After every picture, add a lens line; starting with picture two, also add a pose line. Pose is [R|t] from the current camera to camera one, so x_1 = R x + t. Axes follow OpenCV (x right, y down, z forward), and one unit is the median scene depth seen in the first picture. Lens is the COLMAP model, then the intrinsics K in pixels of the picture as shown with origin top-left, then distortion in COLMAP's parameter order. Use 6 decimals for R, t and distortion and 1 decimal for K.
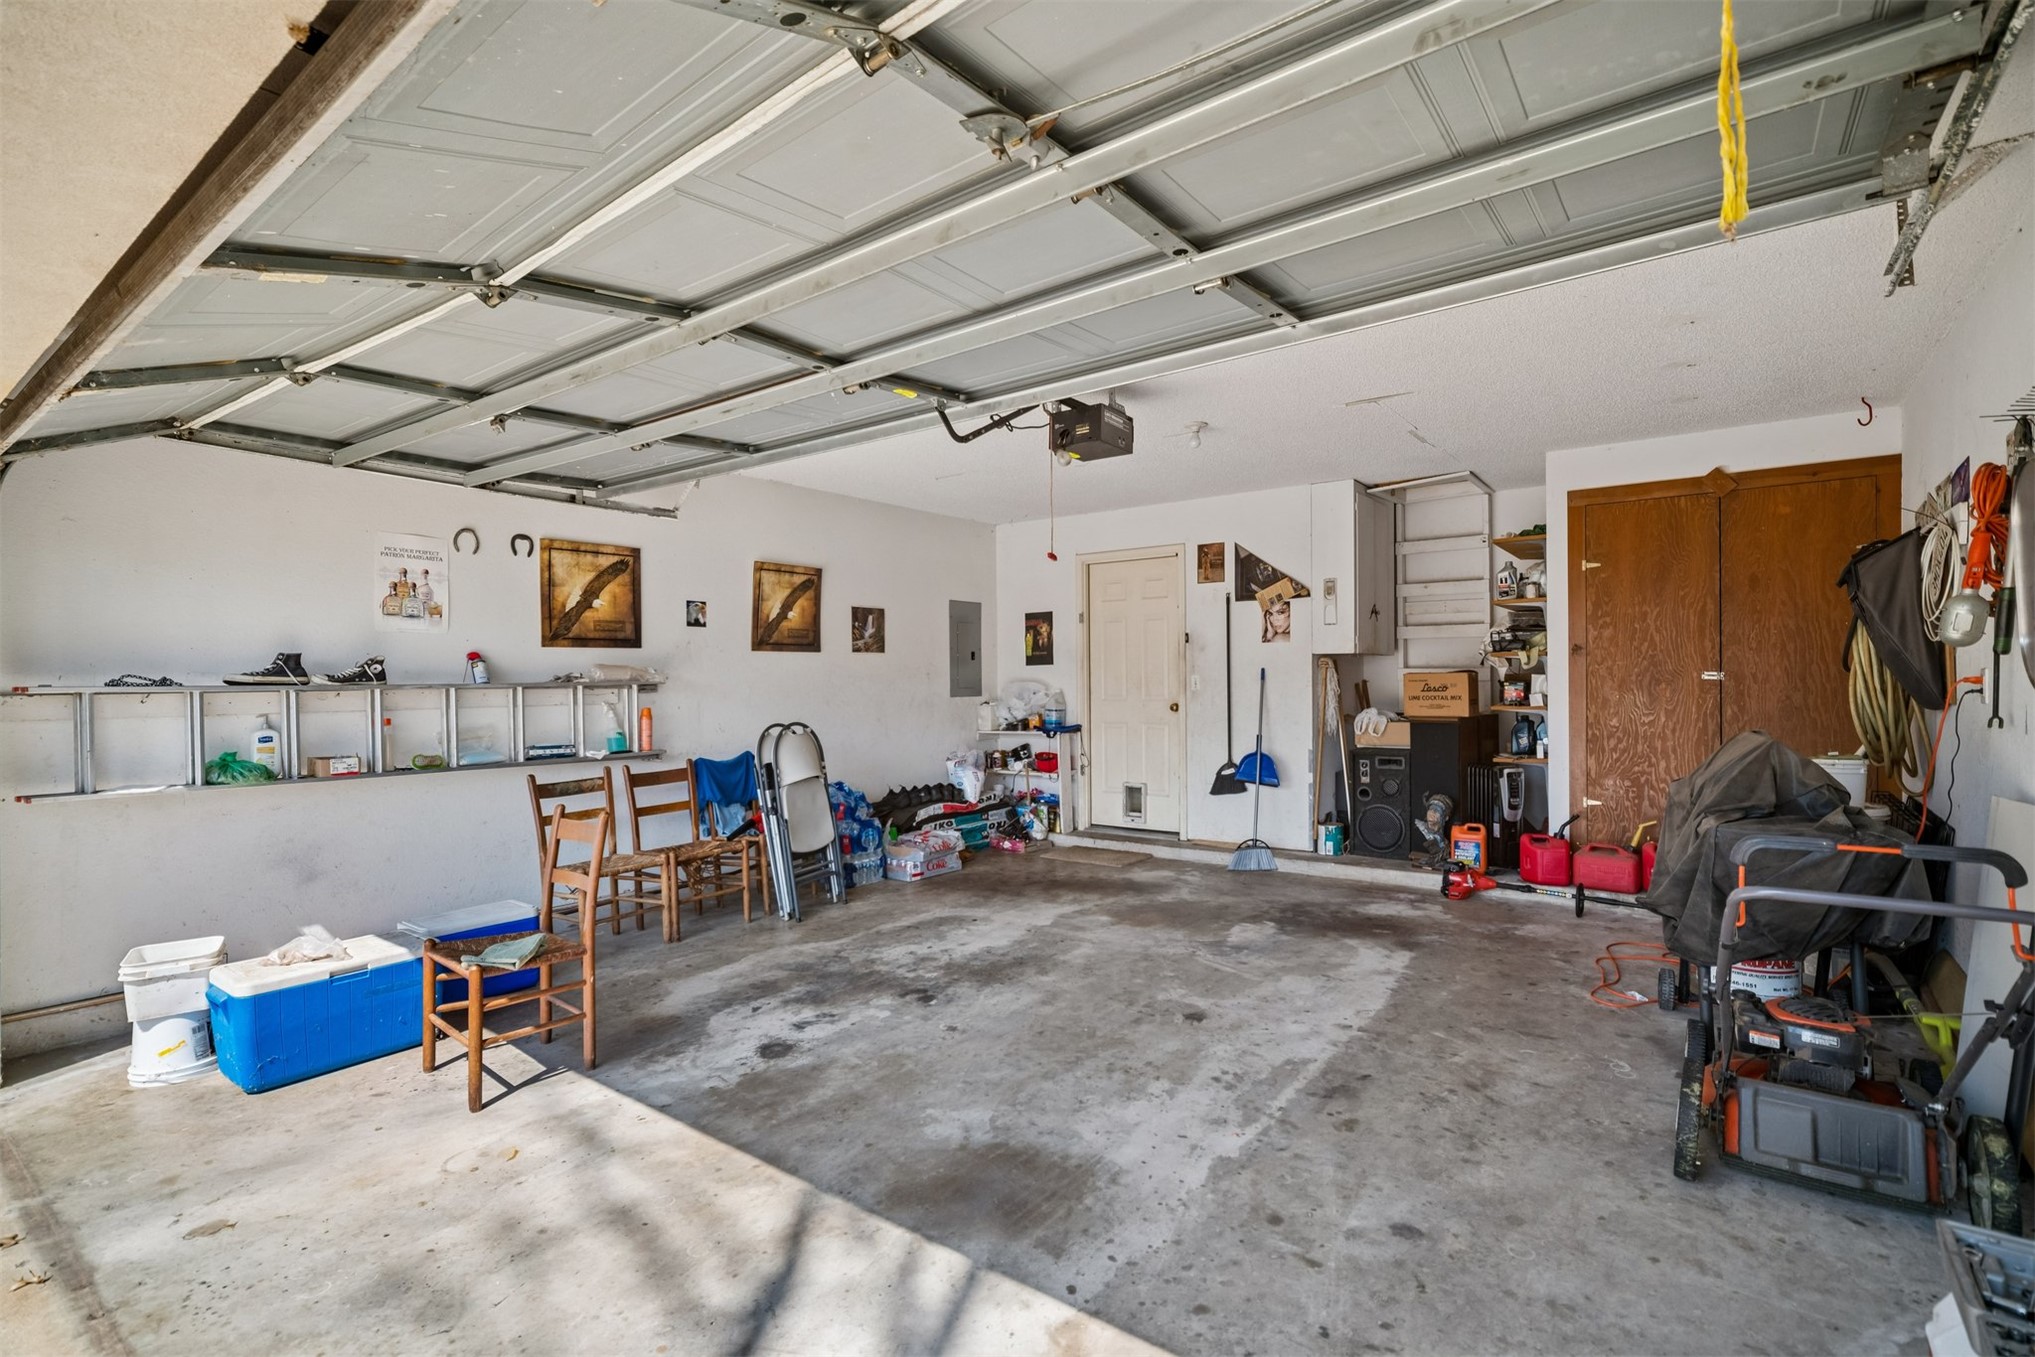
lens RADIAL K [[941.5, 0, 1025.6], [0, 941.5, 678.0], [0, 0, 1]] dist [-0.018001, 0.009898]
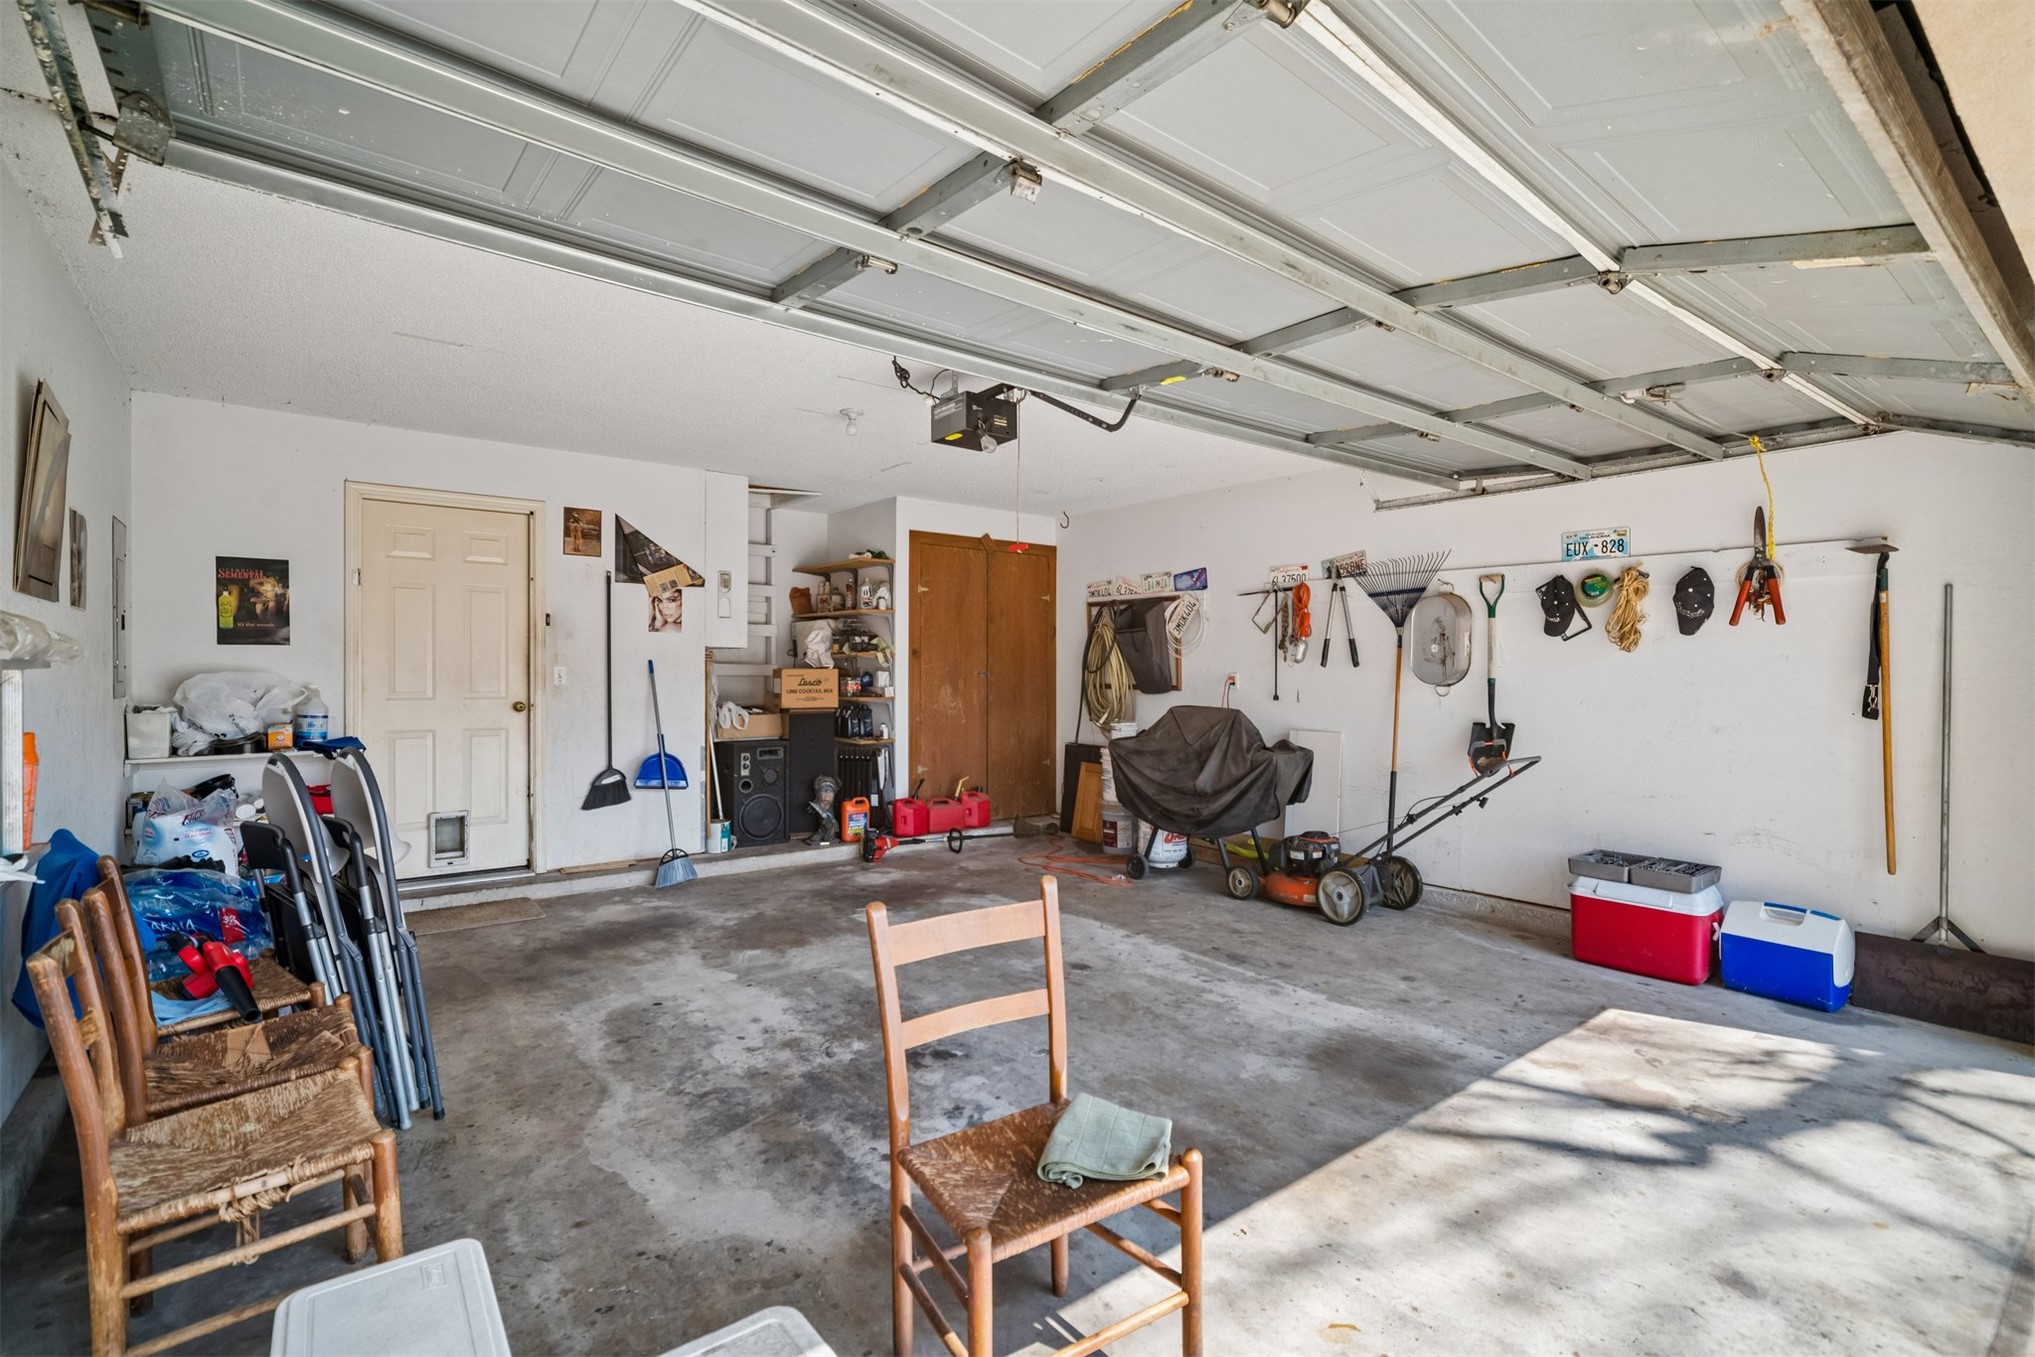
lens RADIAL K [[941.5, 0, 1028.2], [0, 941.5, 680.2], [0, 0, 1]] dist [-0.018001, 0.009898]
pose [[0.255662, 0.003123, 0.966761, -0.764057], [-0.011027, 0.999939, -0.000314, 0.007122], [-0.966703, -0.010580, 0.255681, 0.614541]]
